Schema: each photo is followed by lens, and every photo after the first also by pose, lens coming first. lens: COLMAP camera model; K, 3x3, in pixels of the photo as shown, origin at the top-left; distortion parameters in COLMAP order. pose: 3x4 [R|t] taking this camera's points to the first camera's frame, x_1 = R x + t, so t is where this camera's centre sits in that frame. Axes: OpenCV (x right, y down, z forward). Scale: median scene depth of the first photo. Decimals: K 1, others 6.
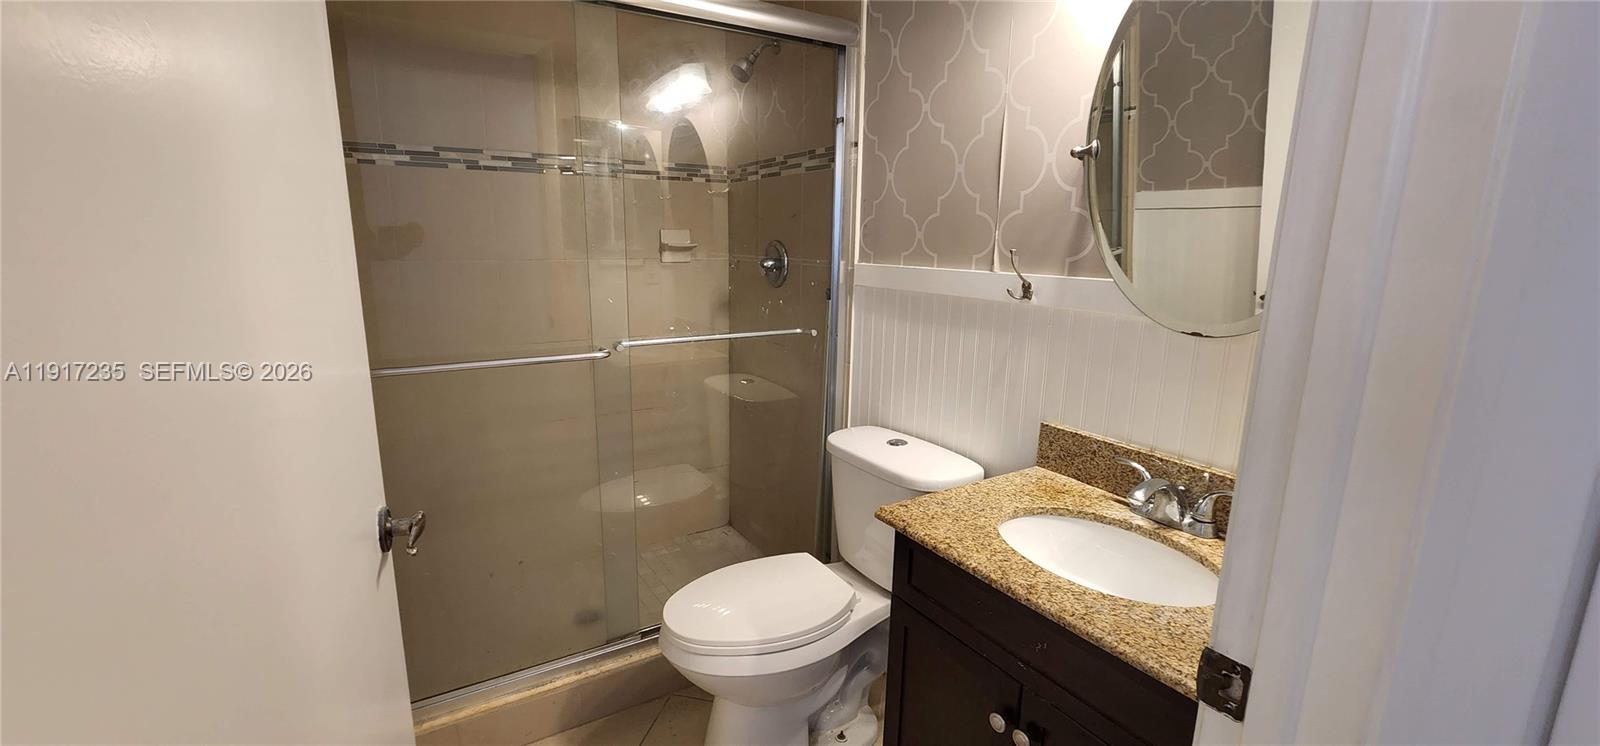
lens RADIAL K [[674.8, 0, 795.2], [0, 674.8, 379.2], [0, 0, 1]] dist [-0.001105, -0.000055]
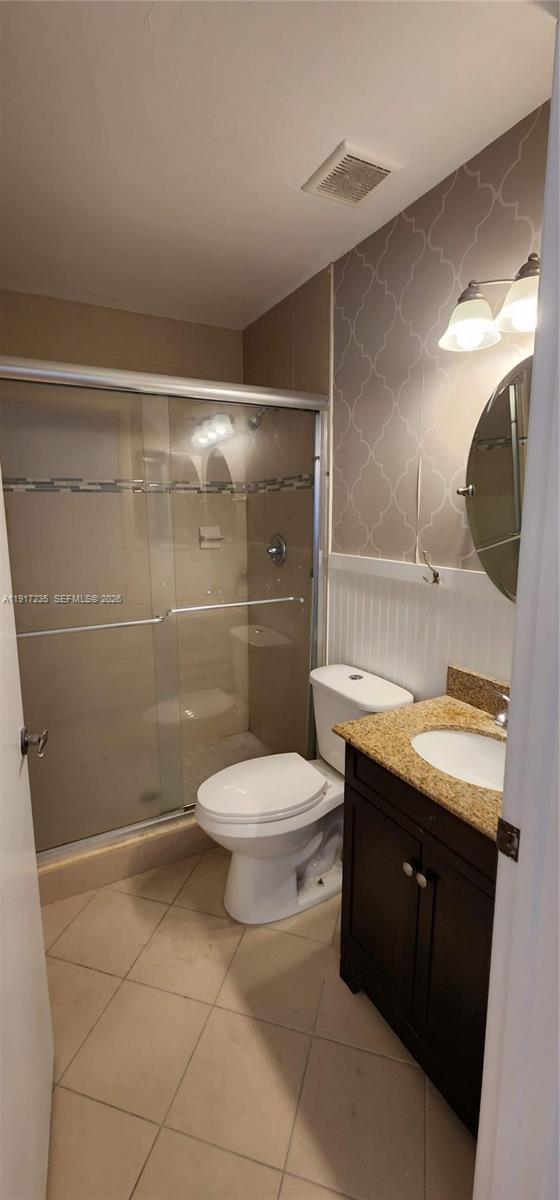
lens RADIAL K [[496.5, 0, 280.2], [0, 496.5, 589.6], [0, 0, 1]] dist [-0.000717, 0.000041]
pose [[0.998854, -0.011843, -0.046362, 0.038650], [0.009146, 0.998277, -0.057952, -0.036030], [0.046969, 0.057461, 0.997242, -0.101119]]
